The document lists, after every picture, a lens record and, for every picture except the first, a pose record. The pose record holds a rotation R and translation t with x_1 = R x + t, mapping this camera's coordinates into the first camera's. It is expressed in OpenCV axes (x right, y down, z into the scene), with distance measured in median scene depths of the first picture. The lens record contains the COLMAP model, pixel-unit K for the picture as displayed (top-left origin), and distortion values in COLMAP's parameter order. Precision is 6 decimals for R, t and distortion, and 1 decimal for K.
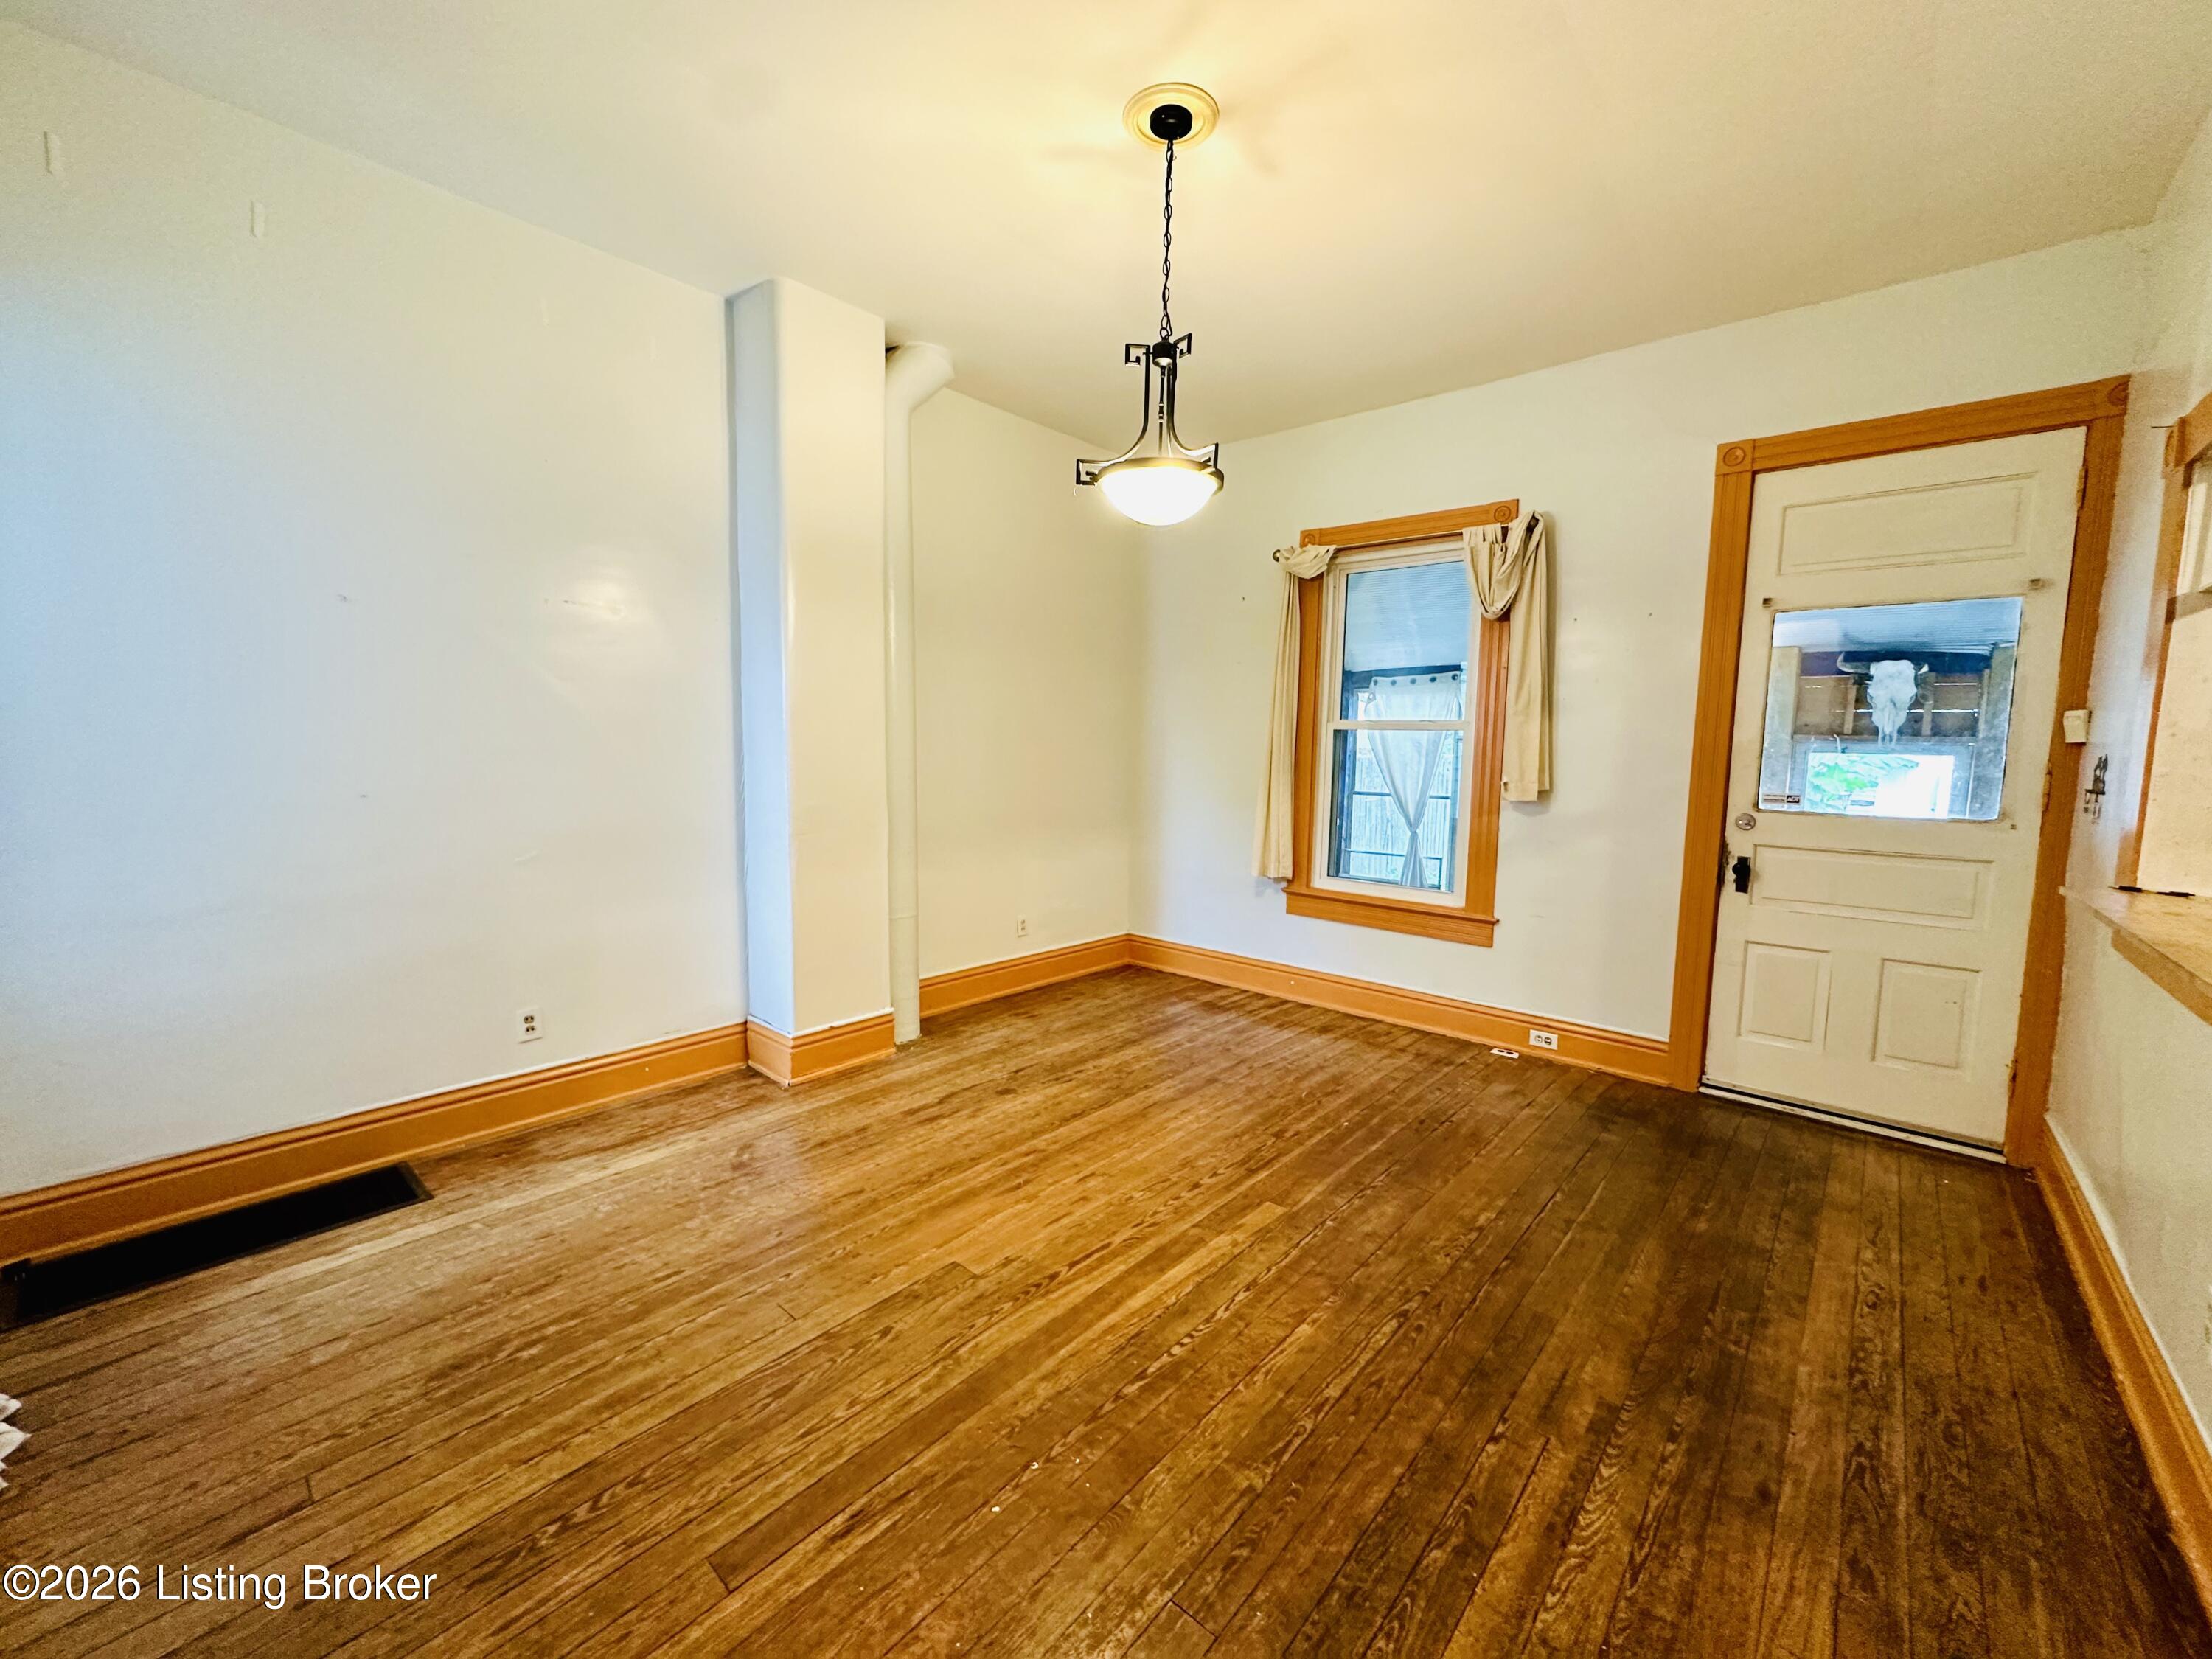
lens RADIAL K [[878.6, 0, 1105.3], [0, 878.6, 827.3], [0, 0, 1]] dist [-0.004253, 0.000382]
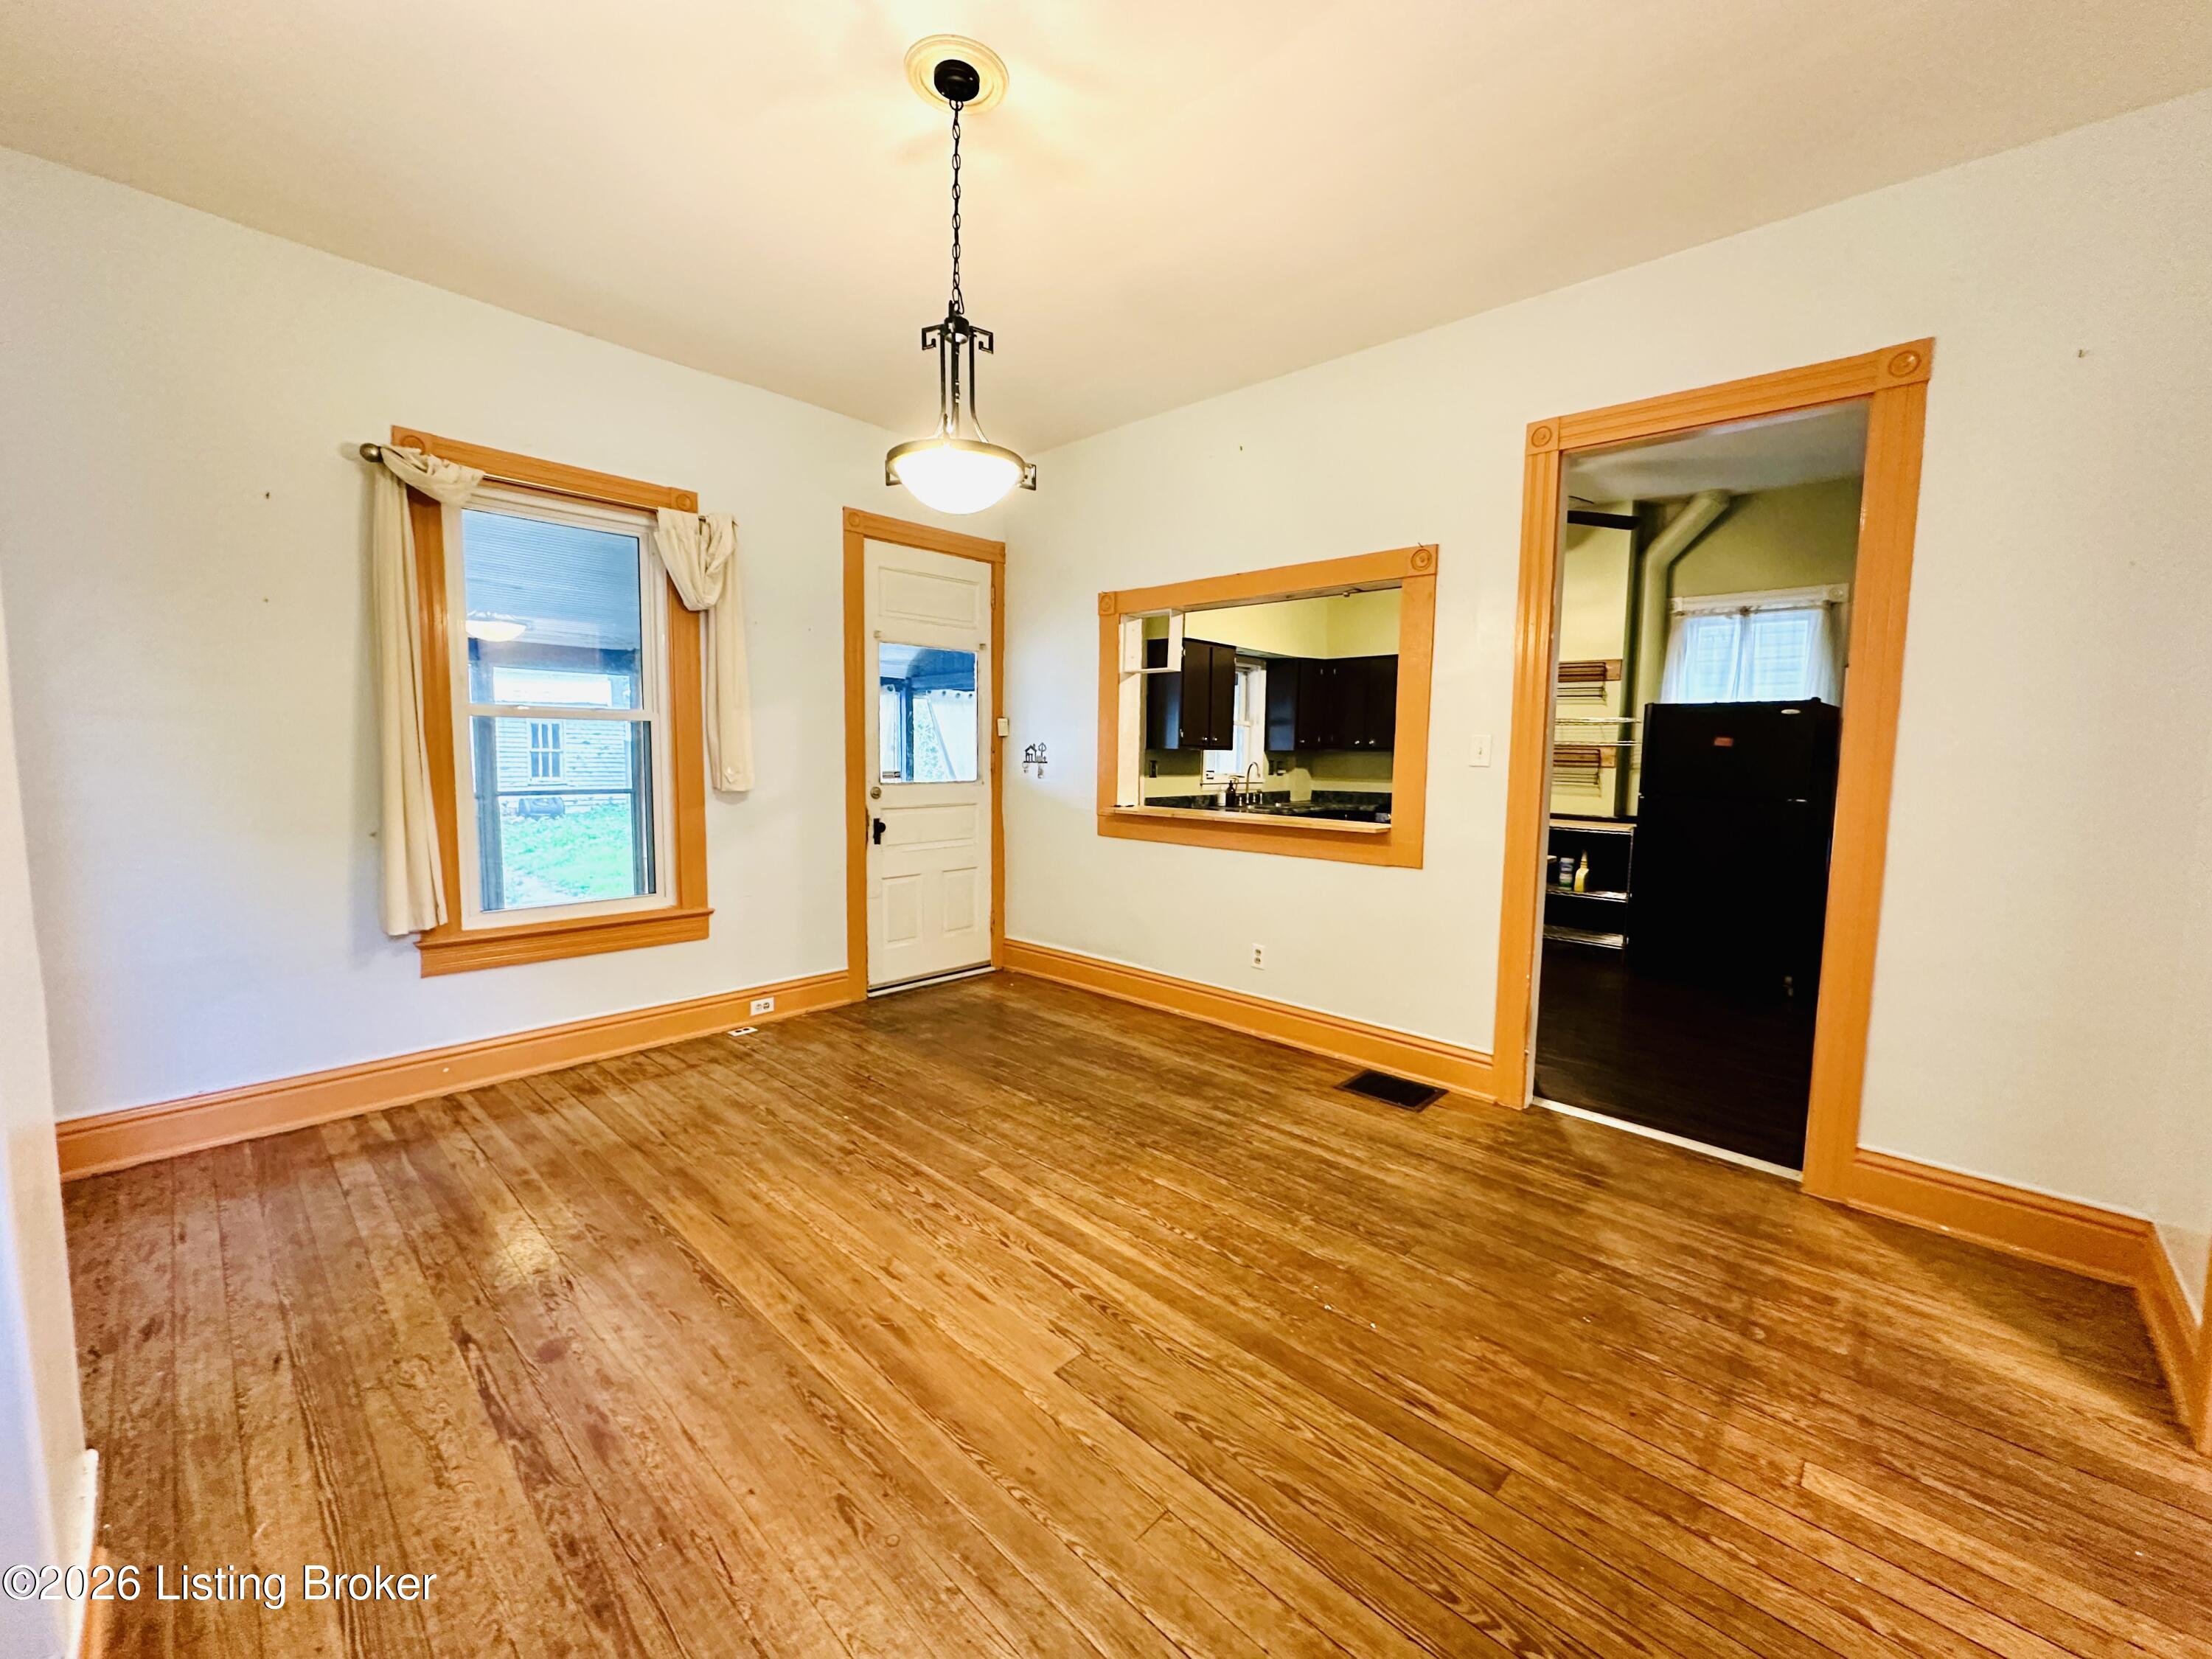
lens RADIAL K [[878.6, 0, 1105.3], [0, 878.6, 827.3], [0, 0, 1]] dist [-0.004253, 0.000382]
pose [[0.038790, -0.111719, 0.992982, -0.727889], [0.082043, 0.990731, 0.108261, -0.083601], [-0.995874, 0.077267, 0.047596, 0.671755]]
